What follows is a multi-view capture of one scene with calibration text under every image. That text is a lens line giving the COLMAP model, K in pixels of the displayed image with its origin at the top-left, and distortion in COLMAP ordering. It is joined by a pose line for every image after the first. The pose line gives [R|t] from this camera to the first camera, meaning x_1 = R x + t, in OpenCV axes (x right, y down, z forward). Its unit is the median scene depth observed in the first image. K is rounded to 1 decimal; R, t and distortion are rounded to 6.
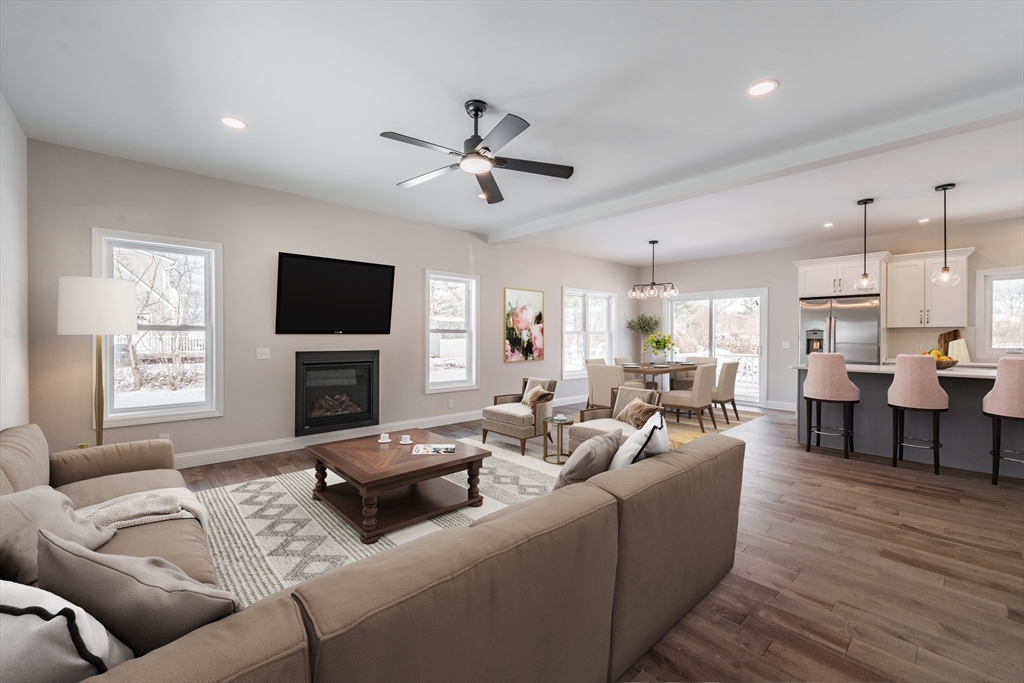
lens RADIAL K [[417.6, 0, 515.1], [0, 417.6, 337.5], [0, 0, 1]] dist [0.007082, -0.000156]
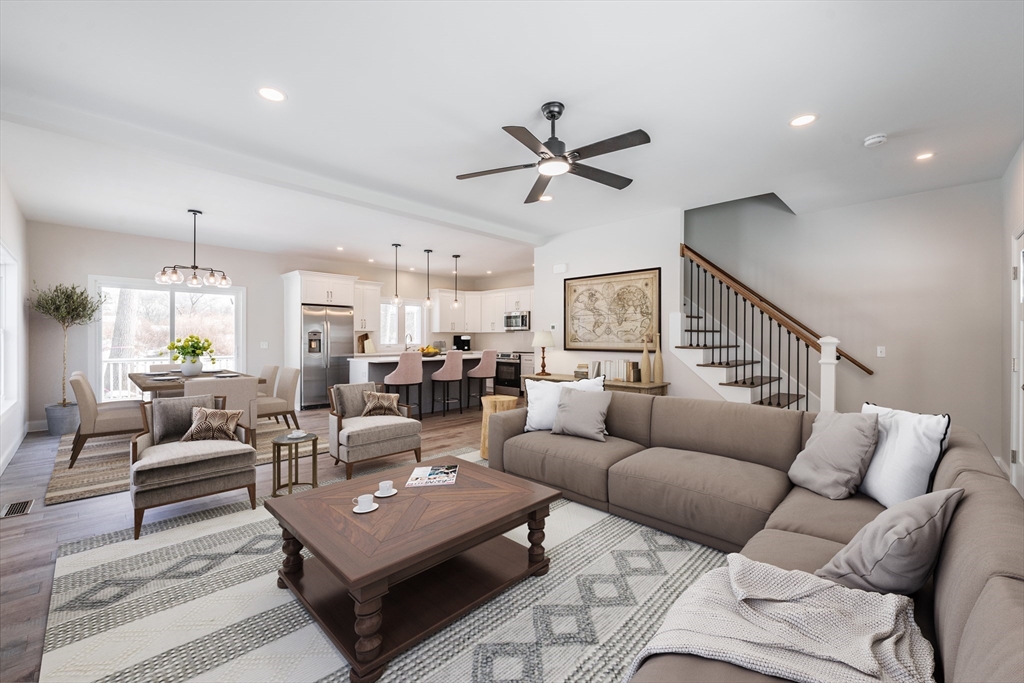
lens RADIAL K [[417.6, 0, 520.3], [0, 417.6, 343.0], [0, 0, 1]] dist [0.007082, -0.000156]
pose [[-0.066401, -0.005723, 0.997777, -0.480190], [0.009577, 0.999934, 0.006372, 0.011796], [-0.997747, 0.009979, -0.066342, 0.446212]]
